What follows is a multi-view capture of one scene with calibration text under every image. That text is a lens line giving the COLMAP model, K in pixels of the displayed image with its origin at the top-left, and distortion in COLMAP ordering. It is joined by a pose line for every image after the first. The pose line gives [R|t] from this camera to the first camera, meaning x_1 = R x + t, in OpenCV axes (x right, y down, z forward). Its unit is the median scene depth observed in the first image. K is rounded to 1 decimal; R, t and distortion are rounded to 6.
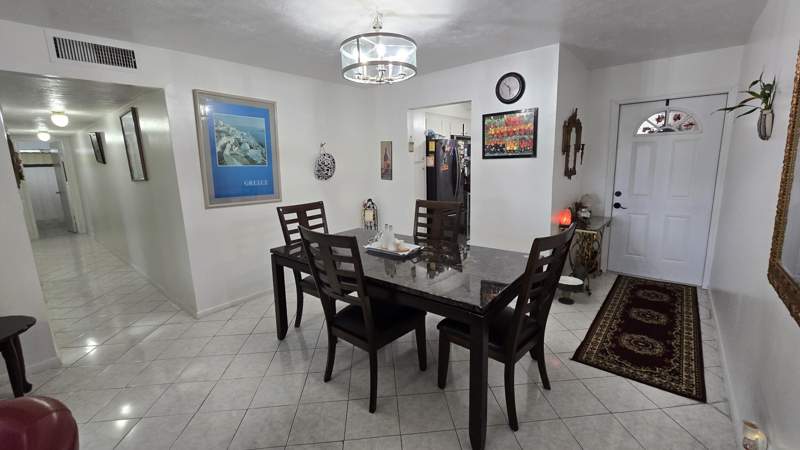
lens RADIAL K [[328.0, 0, 402.5], [0, 328.0, 215.7], [0, 0, 1]] dist [0.000478, 0.000072]
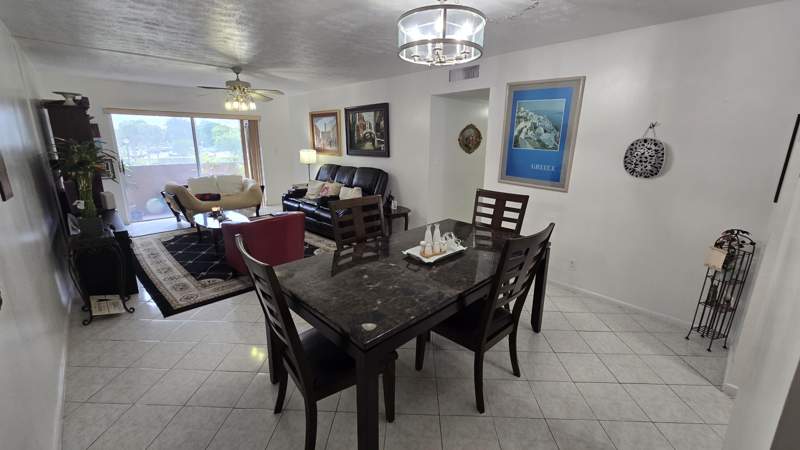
lens RADIAL K [[328.0, 0, 402.5], [0, 328.0, 215.7], [0, 0, 1]] dist [0.000478, 0.000072]
pose [[-0.116185, 0.258098, -0.959107, 0.589467], [-0.173039, 0.945619, 0.275430, -0.161793], [0.978038, 0.197964, -0.065206, 0.680051]]
